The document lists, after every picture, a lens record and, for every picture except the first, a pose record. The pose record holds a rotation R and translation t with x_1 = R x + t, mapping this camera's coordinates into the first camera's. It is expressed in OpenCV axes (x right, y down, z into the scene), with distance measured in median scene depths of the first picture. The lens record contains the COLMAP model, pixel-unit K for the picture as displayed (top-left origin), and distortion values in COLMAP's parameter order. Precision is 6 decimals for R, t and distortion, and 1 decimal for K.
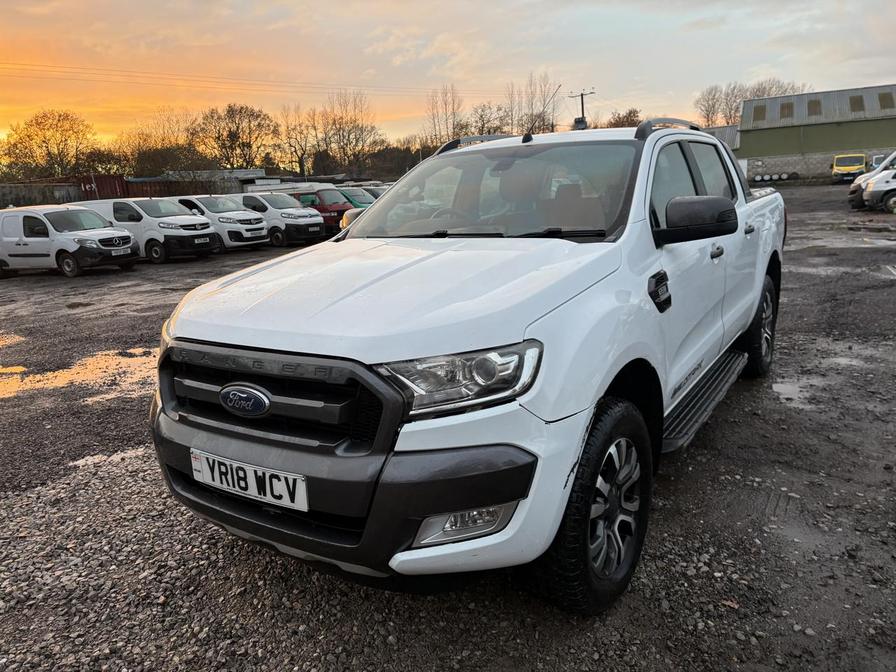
lens RADIAL K [[666.9, 0, 450.2], [0, 666.9, 331.5], [0, 0, 1]] dist [0.061433, -0.068369]
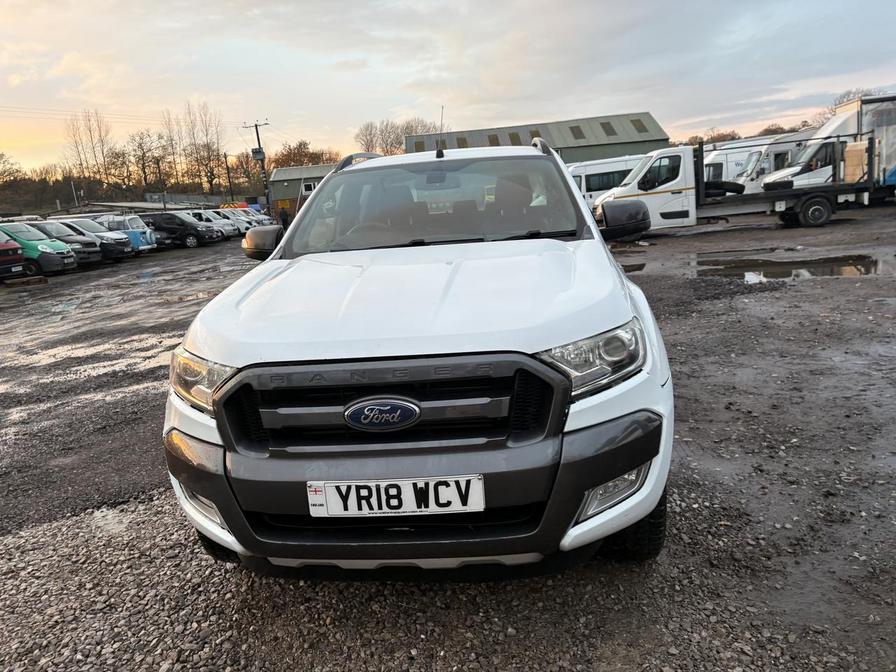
lens RADIAL K [[666.9, 0, 450.2], [0, 666.9, 331.5], [0, 0, 1]] dist [0.061433, -0.068369]
pose [[0.889590, -0.106777, 0.444103, -0.595479], [0.126123, 0.991914, -0.014149, 0.011984], [-0.439001, 0.068599, 0.895864, 0.103440]]
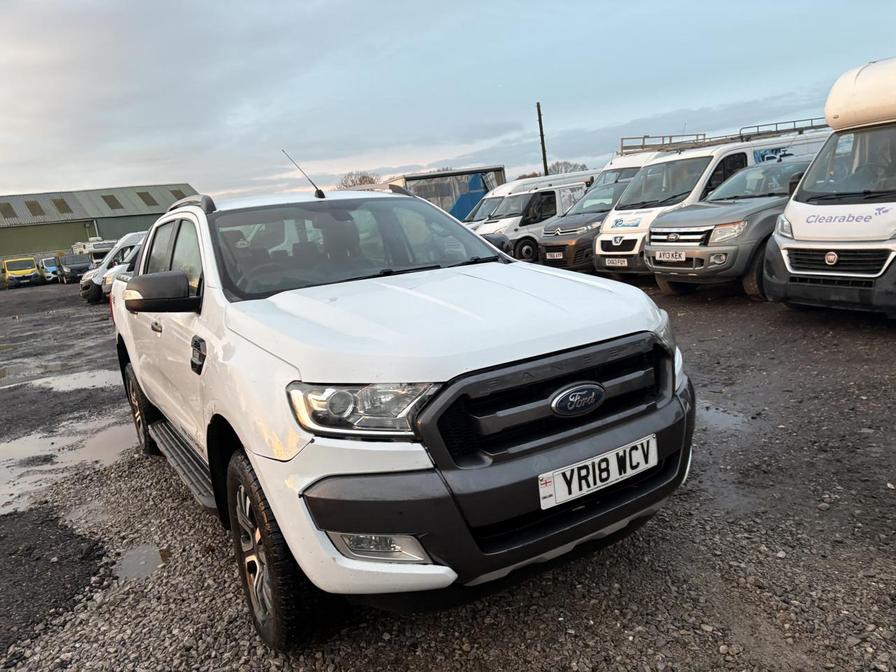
lens RADIAL K [[672.7, 0, 427.3], [0, 672.7, 336.6], [0, 0, 1]] dist [0.081551, -0.067530]
pose [[0.444422, -0.143800, 0.884201, -1.262383], [0.273344, 0.961728, 0.019019, -0.072215], [-0.853096, 0.233239, 0.466720, 0.653992]]
